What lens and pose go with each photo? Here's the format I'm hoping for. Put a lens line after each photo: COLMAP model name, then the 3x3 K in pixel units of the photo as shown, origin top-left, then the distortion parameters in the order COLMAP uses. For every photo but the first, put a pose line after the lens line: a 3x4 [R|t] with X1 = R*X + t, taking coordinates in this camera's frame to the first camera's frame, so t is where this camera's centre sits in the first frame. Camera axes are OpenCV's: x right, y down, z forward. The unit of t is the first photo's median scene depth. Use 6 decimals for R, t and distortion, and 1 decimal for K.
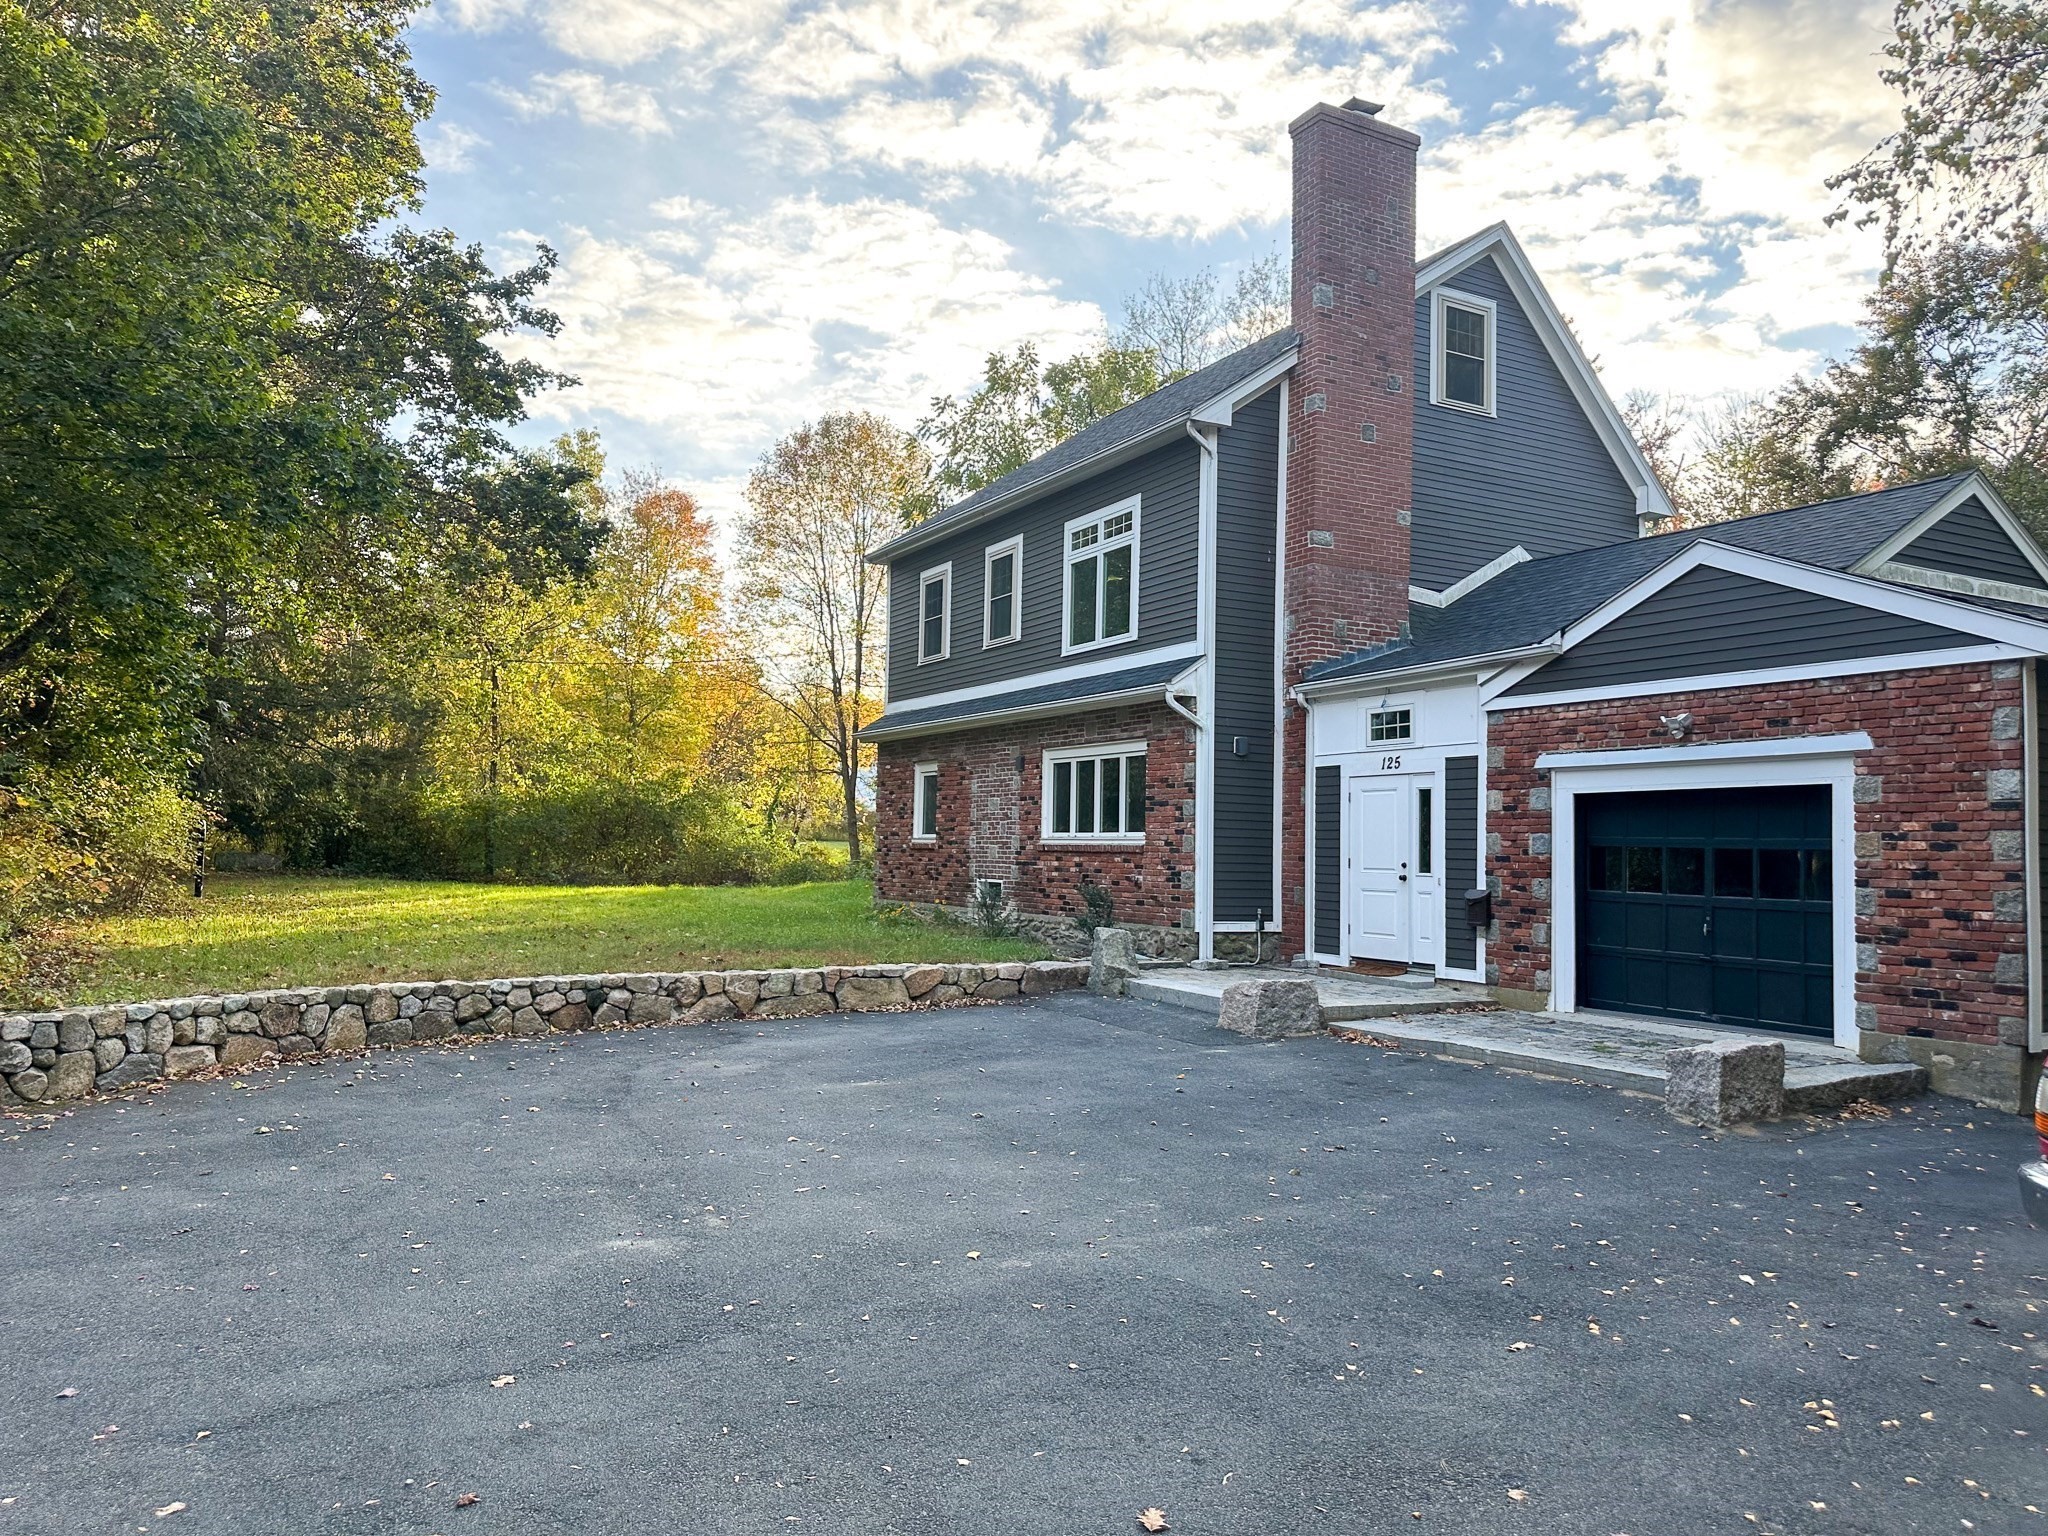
lens RADIAL K [[1461.0, 0, 1019.8], [0, 1461.0, 759.1], [0, 0, 1]] dist [0.065244, -0.068969]
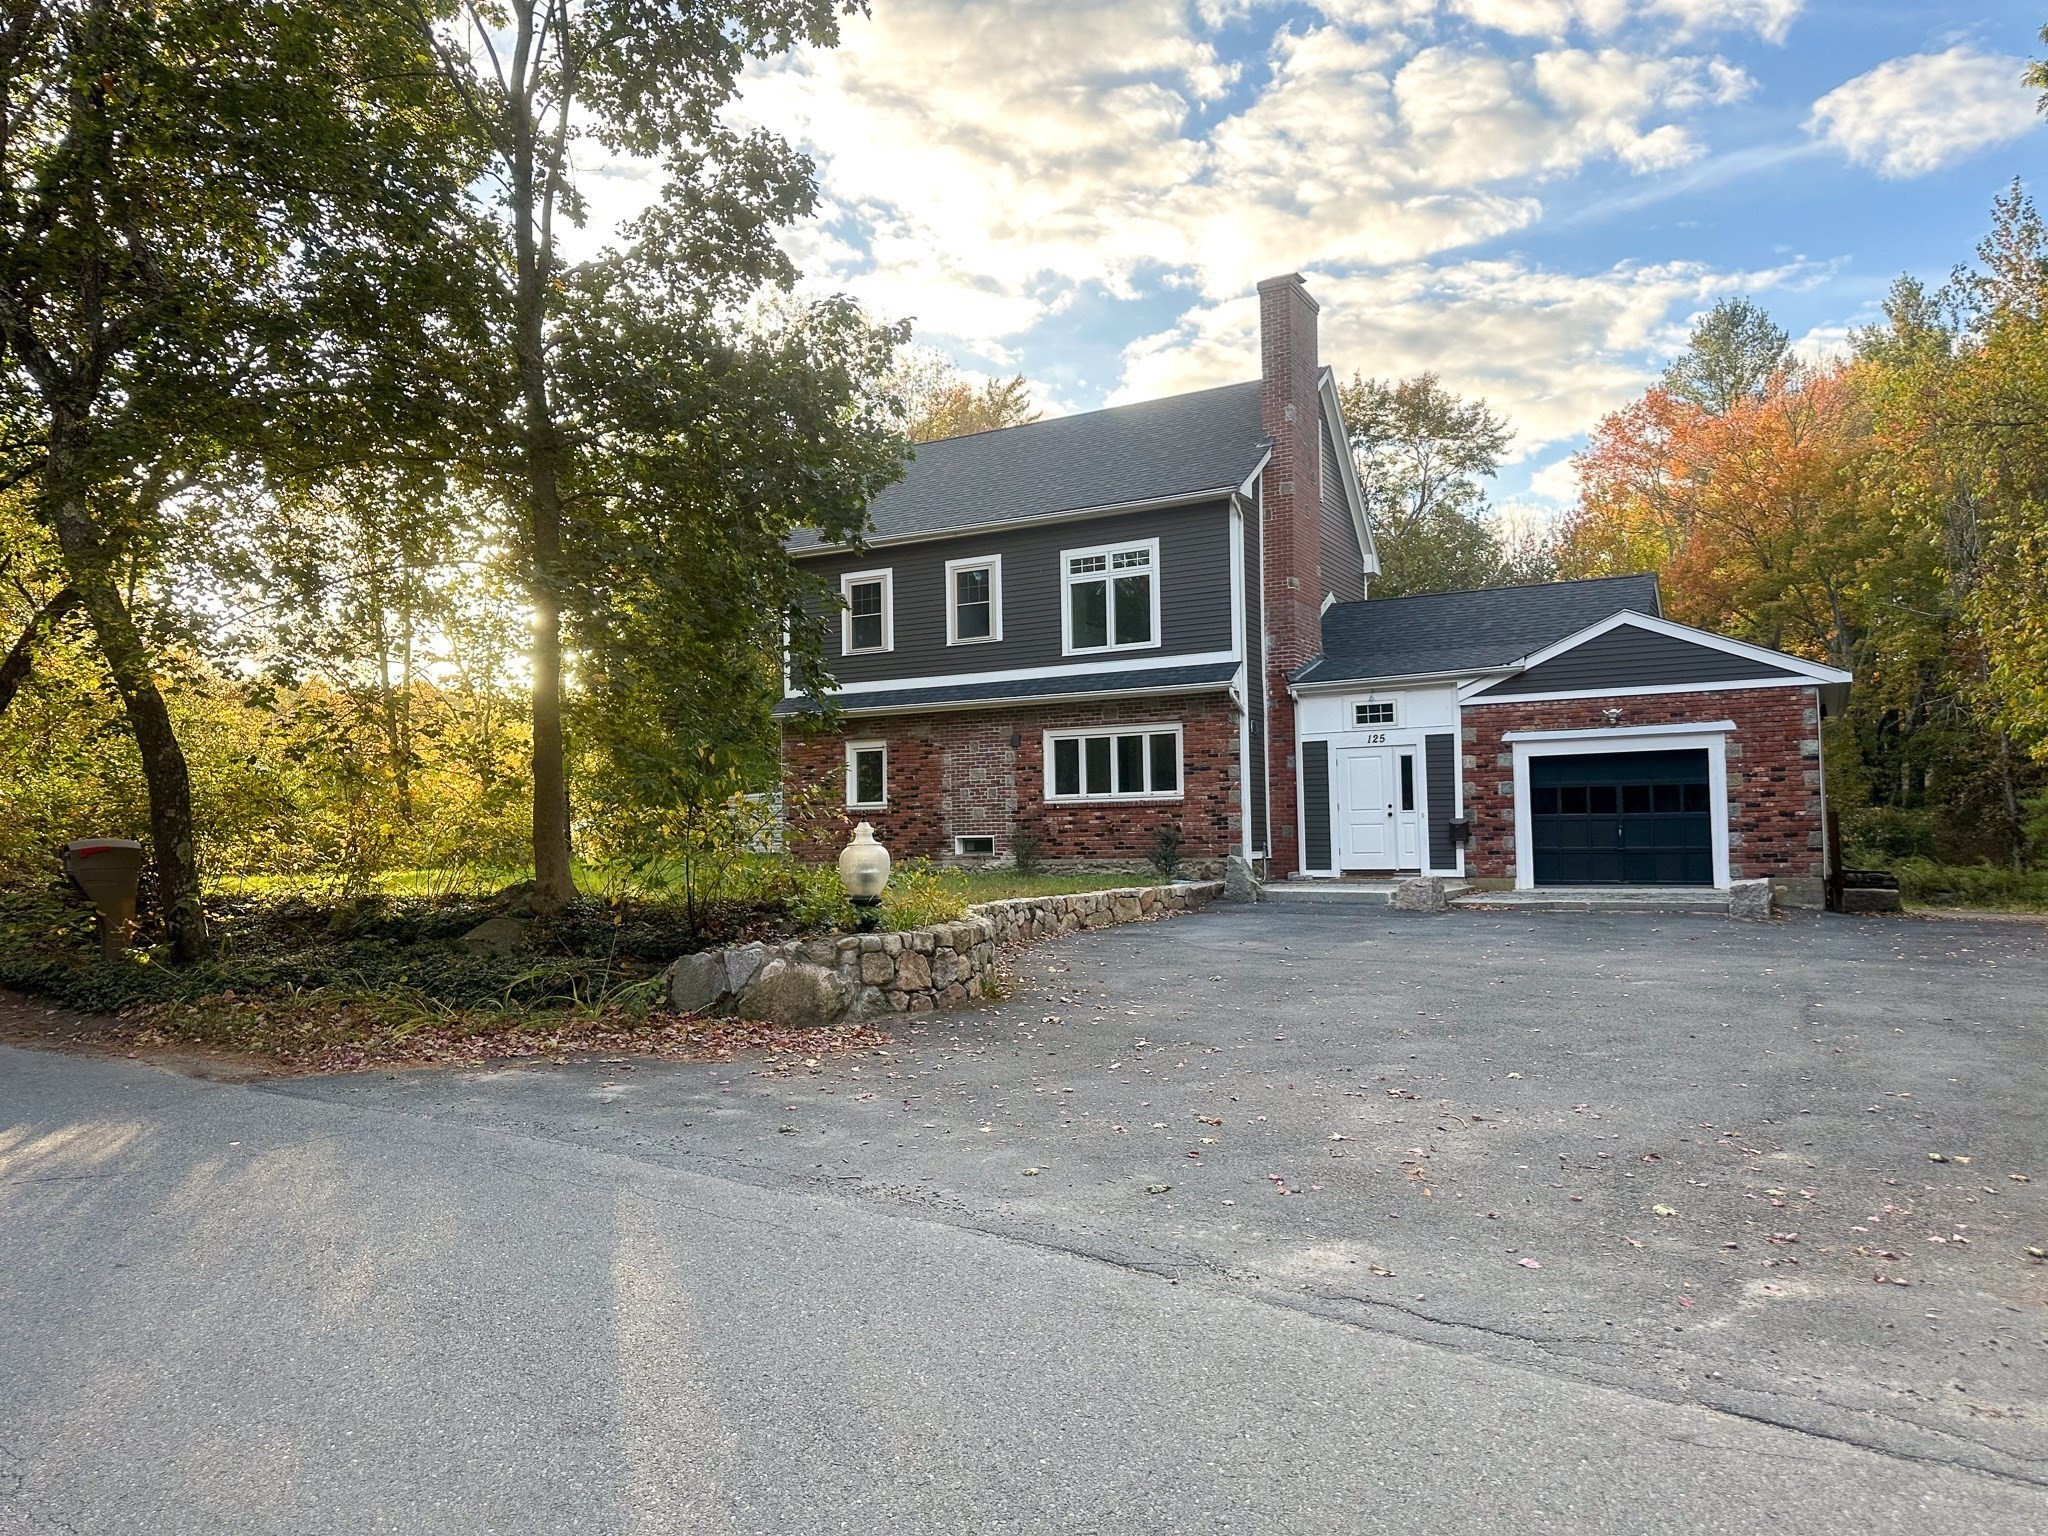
lens RADIAL K [[1461.0, 0, 1036.2], [0, 1461.0, 774.6], [0, 0, 1]] dist [0.065244, -0.068969]
pose [[0.846870, -0.010257, 0.531701, -0.888578], [-0.000155, 0.999809, 0.019535, 0.010747], [-0.531800, -0.016626, 0.846707, -0.091527]]
